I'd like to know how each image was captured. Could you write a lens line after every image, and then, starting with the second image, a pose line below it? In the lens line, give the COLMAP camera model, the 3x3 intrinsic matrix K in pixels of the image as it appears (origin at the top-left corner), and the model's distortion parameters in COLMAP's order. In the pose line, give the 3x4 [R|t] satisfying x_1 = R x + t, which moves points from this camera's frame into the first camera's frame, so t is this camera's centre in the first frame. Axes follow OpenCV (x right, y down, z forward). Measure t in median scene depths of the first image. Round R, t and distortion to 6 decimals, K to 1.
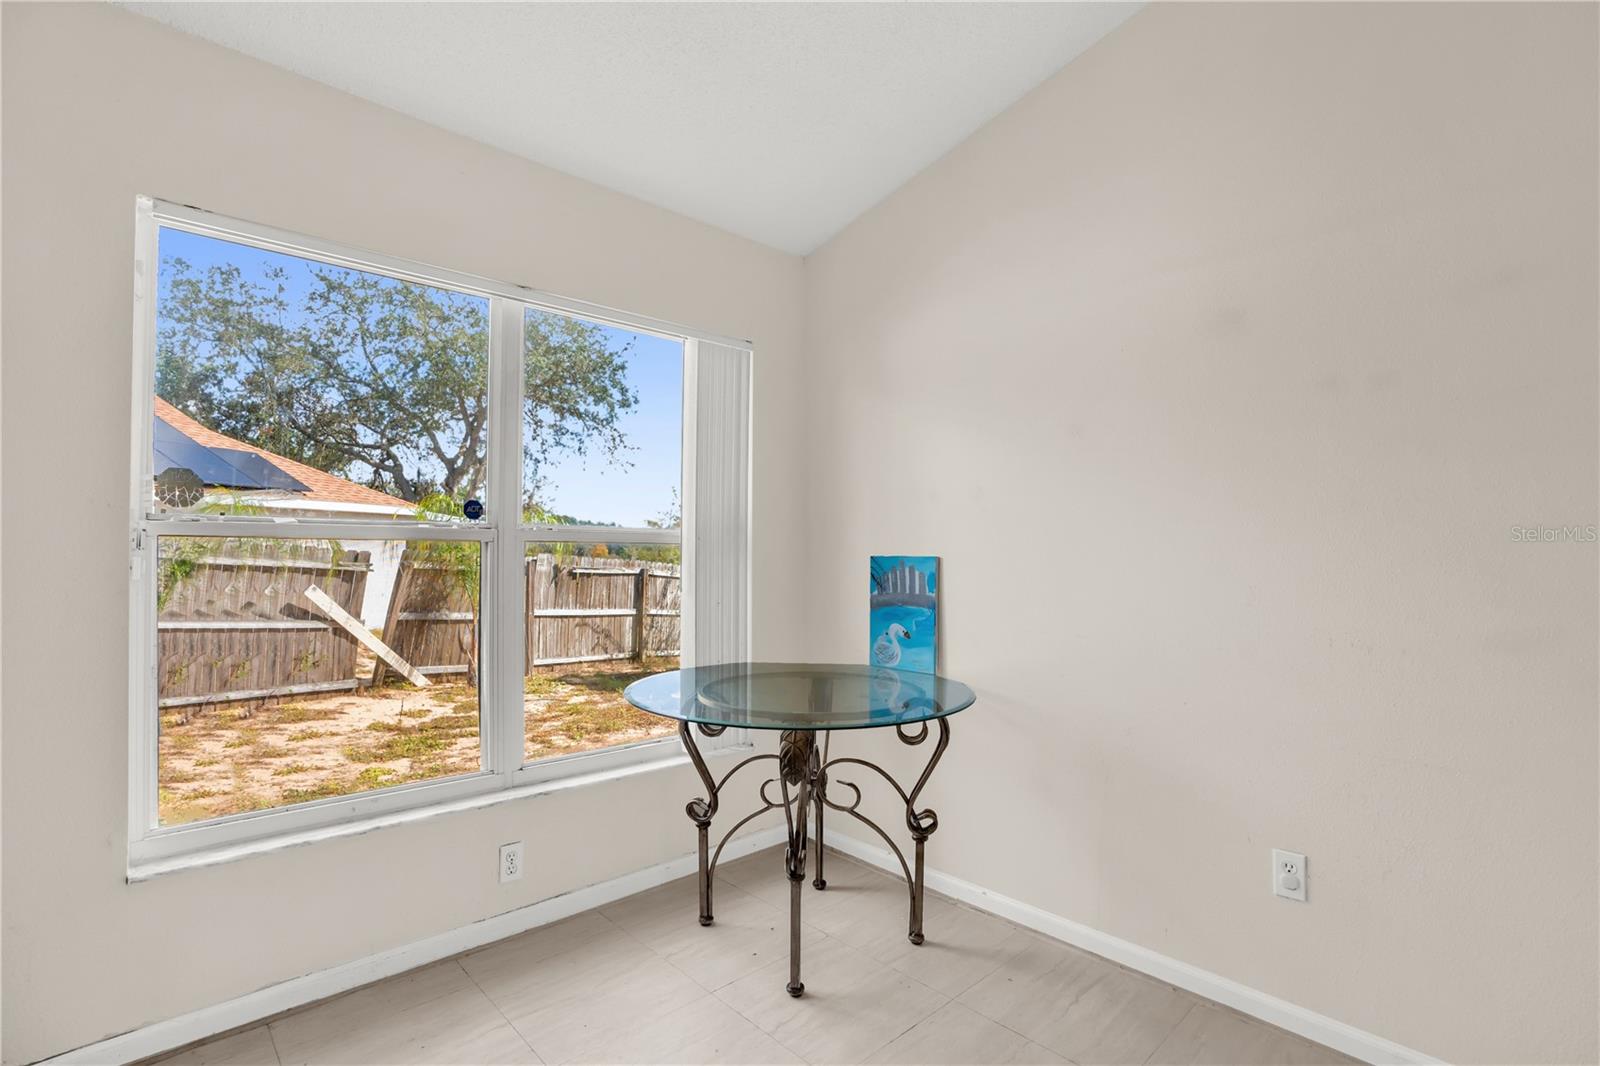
lens RADIAL K [[763.2, 0, 795.6], [0, 763.2, 542.5], [0, 0, 1]] dist [-0.059828, 0.023709]
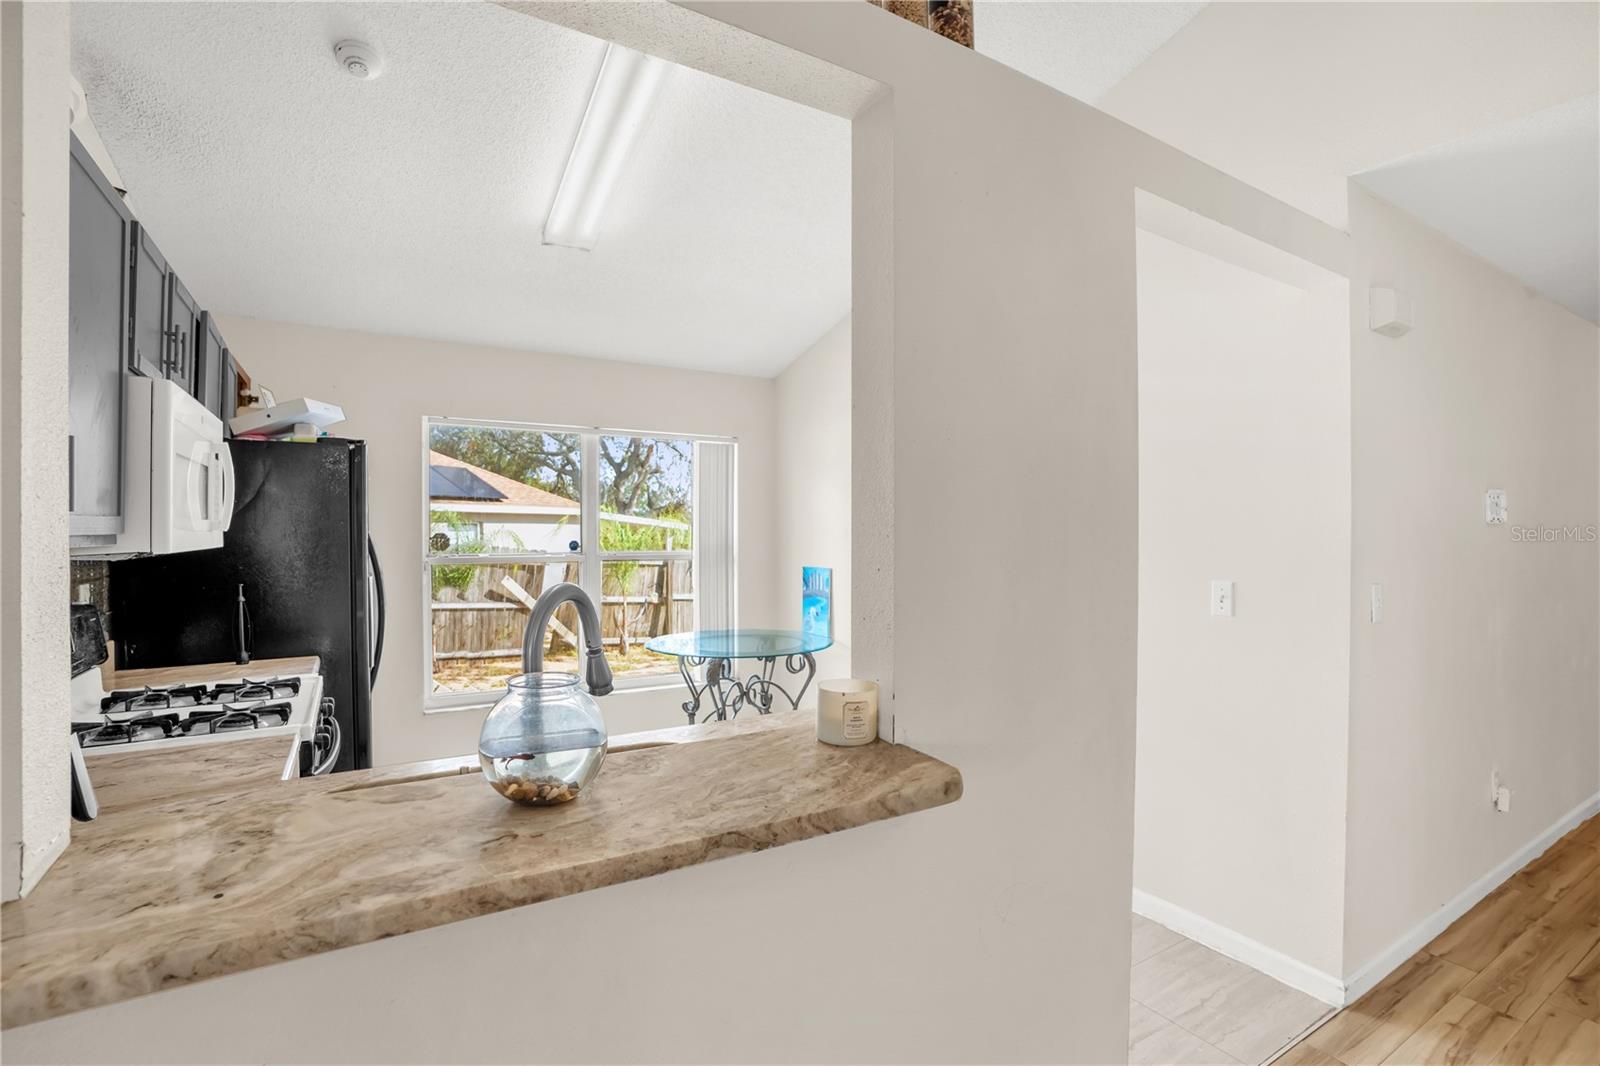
lens RADIAL K [[763.2, 0, 799.2], [0, 763.2, 534.0], [0, 0, 1]] dist [-0.059828, 0.023709]
pose [[0.977652, -0.009401, -0.210020, 0.142832], [0.011383, 0.999901, 0.008230, -0.021714], [0.209922, -0.010436, 0.977662, -0.202705]]
